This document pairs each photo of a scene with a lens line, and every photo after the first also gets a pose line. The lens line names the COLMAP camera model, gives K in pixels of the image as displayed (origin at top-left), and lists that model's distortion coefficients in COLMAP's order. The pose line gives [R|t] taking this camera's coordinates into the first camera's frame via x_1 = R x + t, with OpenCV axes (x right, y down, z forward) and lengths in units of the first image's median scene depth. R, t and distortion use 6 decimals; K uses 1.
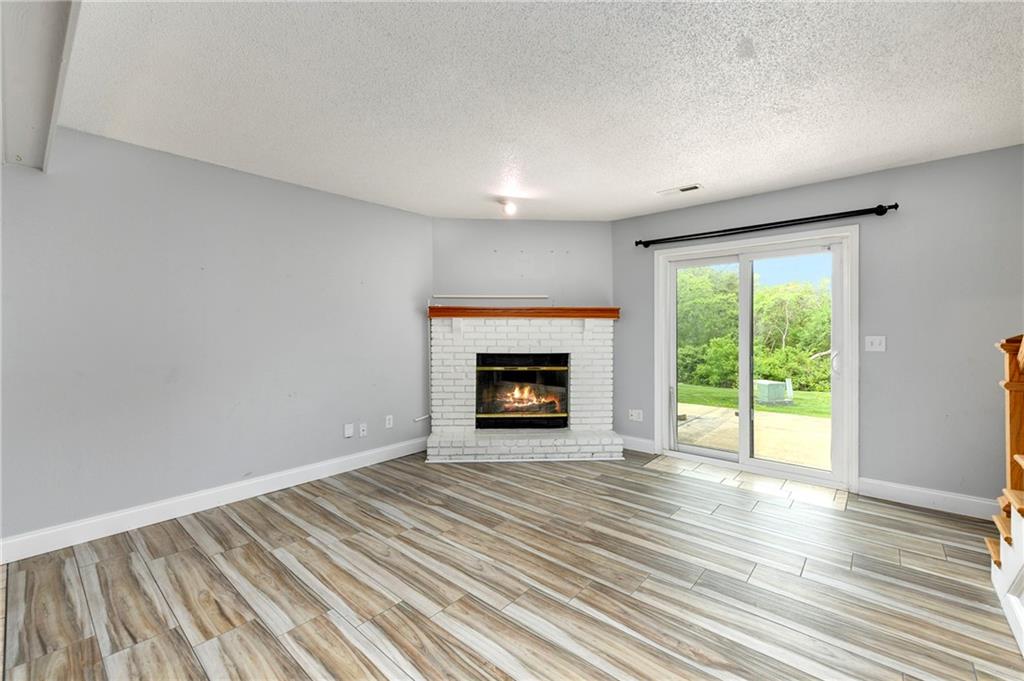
lens RADIAL K [[423.5, 0, 501.8], [0, 423.5, 331.0], [0, 0, 1]] dist [0.001081, -0.000696]
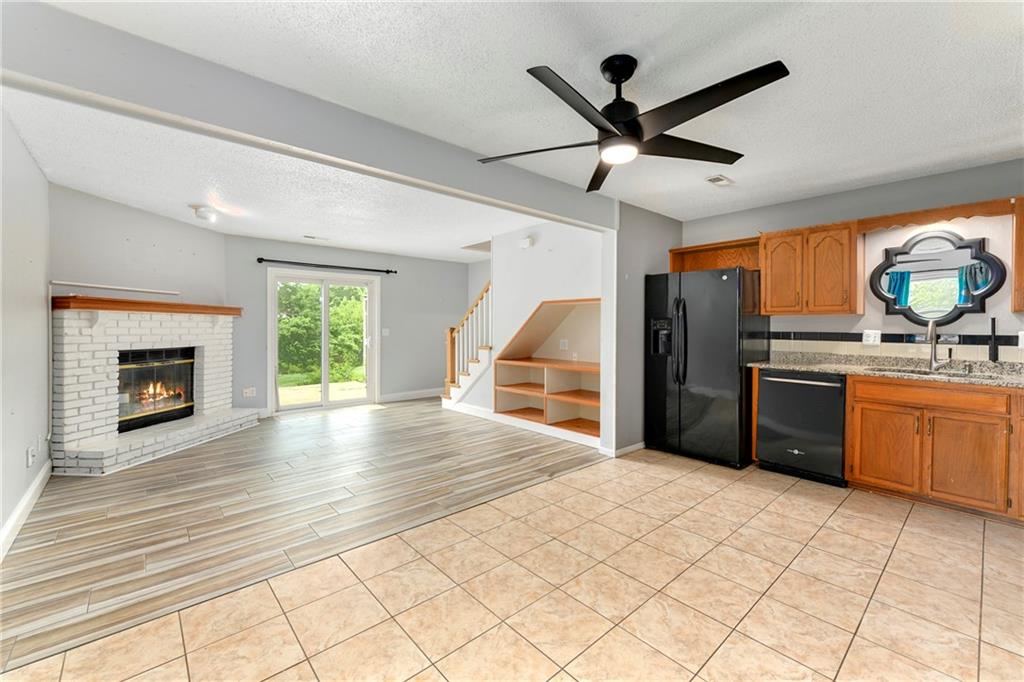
lens RADIAL K [[423.5, 0, 510.6], [0, 423.5, 327.7], [0, 0, 1]] dist [0.001081, -0.000696]
pose [[0.141397, -0.001529, 0.989952, -0.854322], [0.001141, 0.999998, 0.001381, 0.003416], [-0.989952, 0.000935, 0.141398, 0.038887]]
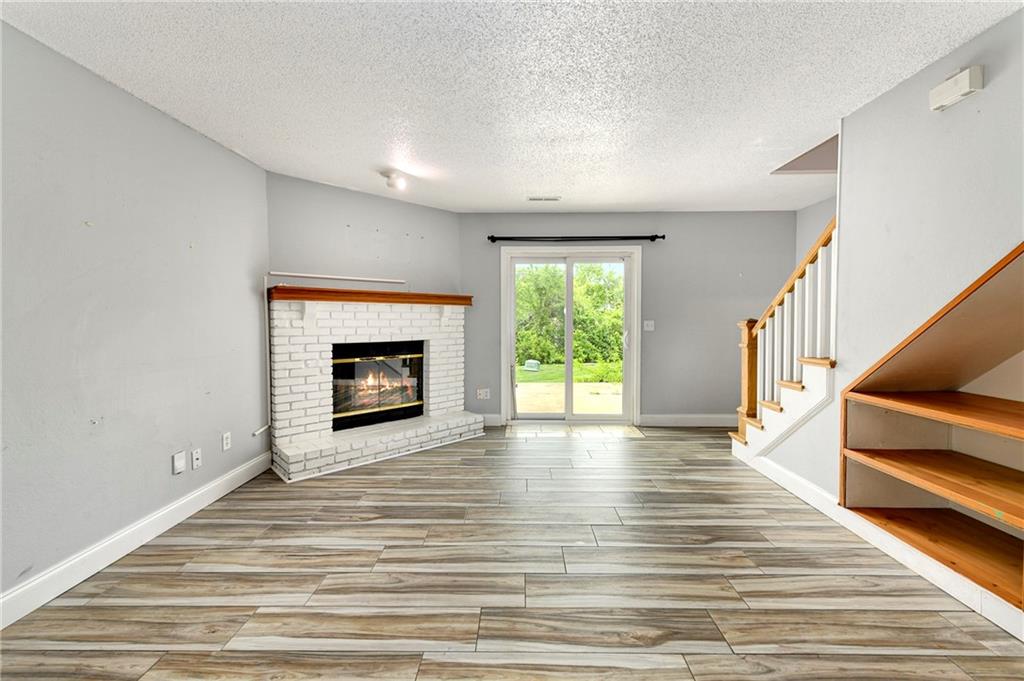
lens RADIAL K [[423.5, 0, 513.2], [0, 423.5, 329.1], [0, 0, 1]] dist [0.001081, -0.000696]
pose [[0.760622, -0.017240, 0.648966, -0.341418], [0.001737, 0.999698, 0.024521, 0.002910], [-0.649192, -0.017524, 0.760423, 0.116634]]
